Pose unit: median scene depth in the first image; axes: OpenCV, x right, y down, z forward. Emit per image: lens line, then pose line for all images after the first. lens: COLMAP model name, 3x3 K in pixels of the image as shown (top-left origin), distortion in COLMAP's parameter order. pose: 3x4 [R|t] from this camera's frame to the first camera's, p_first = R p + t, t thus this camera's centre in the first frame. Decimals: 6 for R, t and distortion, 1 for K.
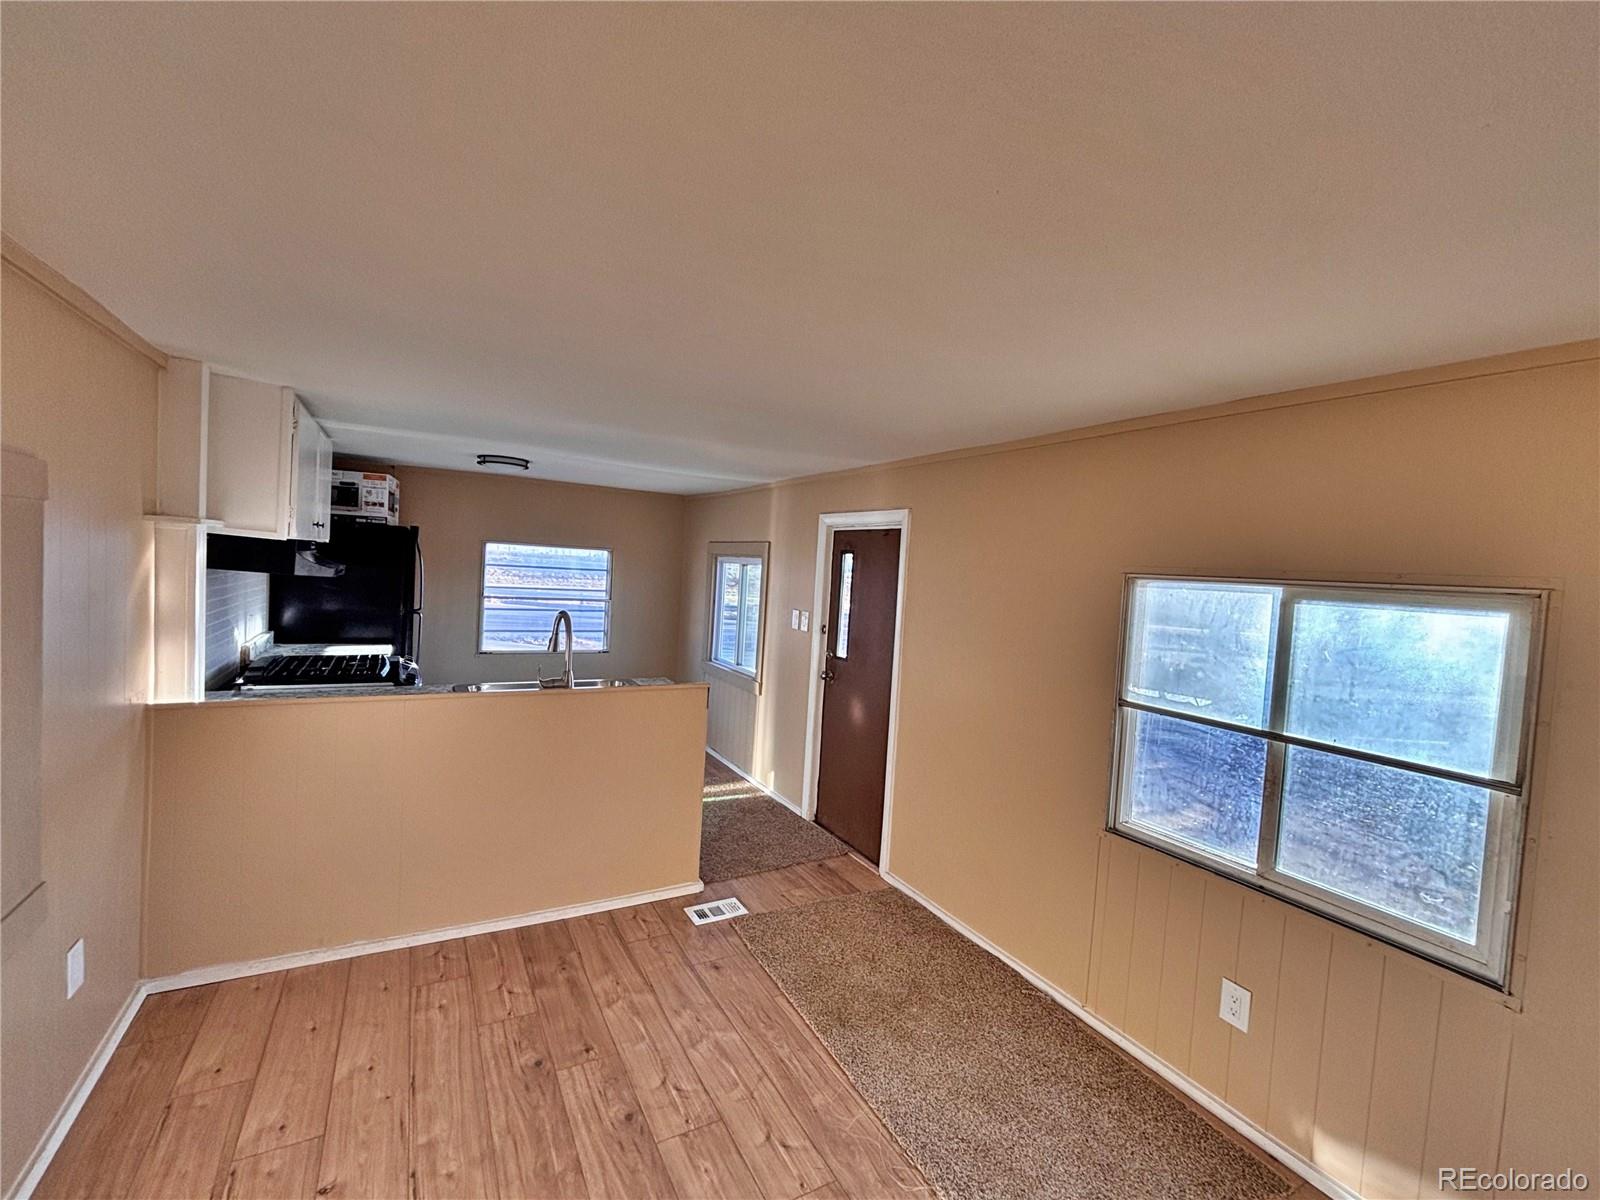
lens RADIAL K [[680.3, 0, 800.0], [0, 680.3, 600.0], [0, 0, 1]] dist [0.001833, -0.000026]
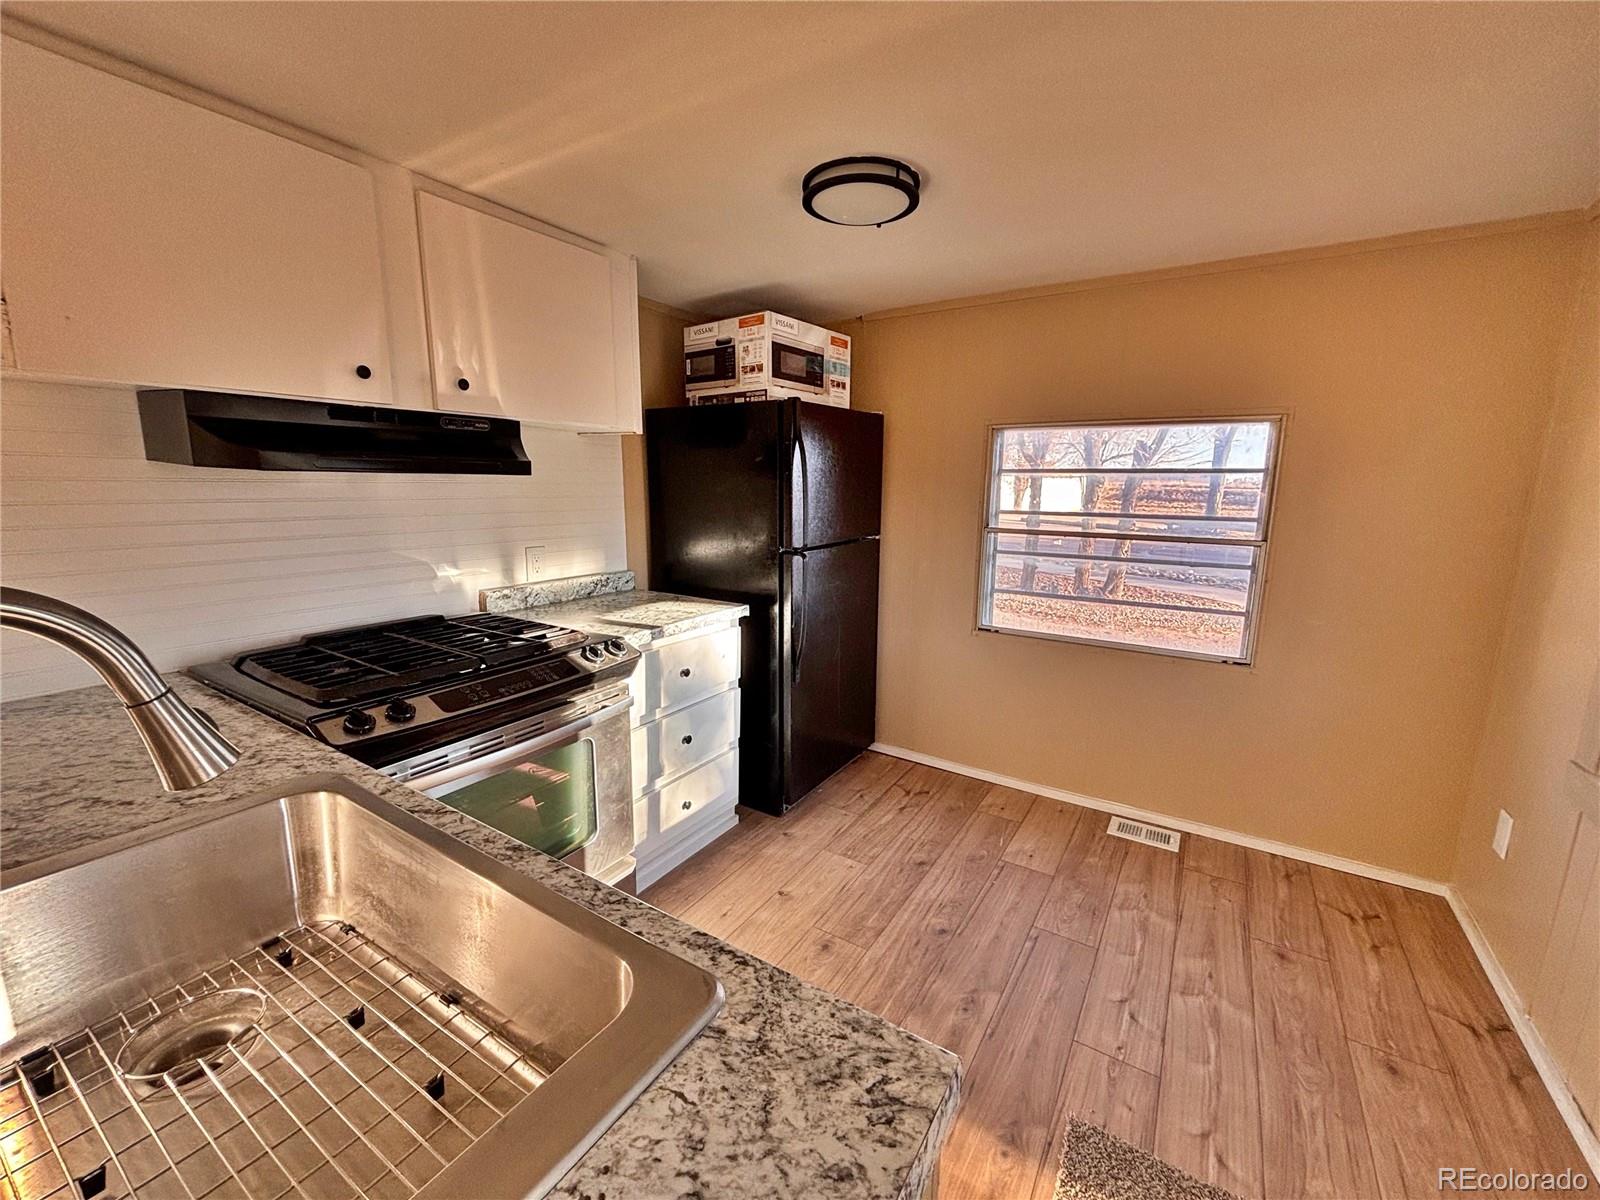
lens RADIAL K [[652.2, 0, 802.8], [0, 652.2, 601.6], [0, 0, 1]] dist [-0.001196, -0.000100]
pose [[0.474611, 0.107956, -0.873550, -0.081982], [-0.023976, 0.993667, 0.109774, -0.001693], [0.879869, -0.031156, 0.474194, 0.765326]]
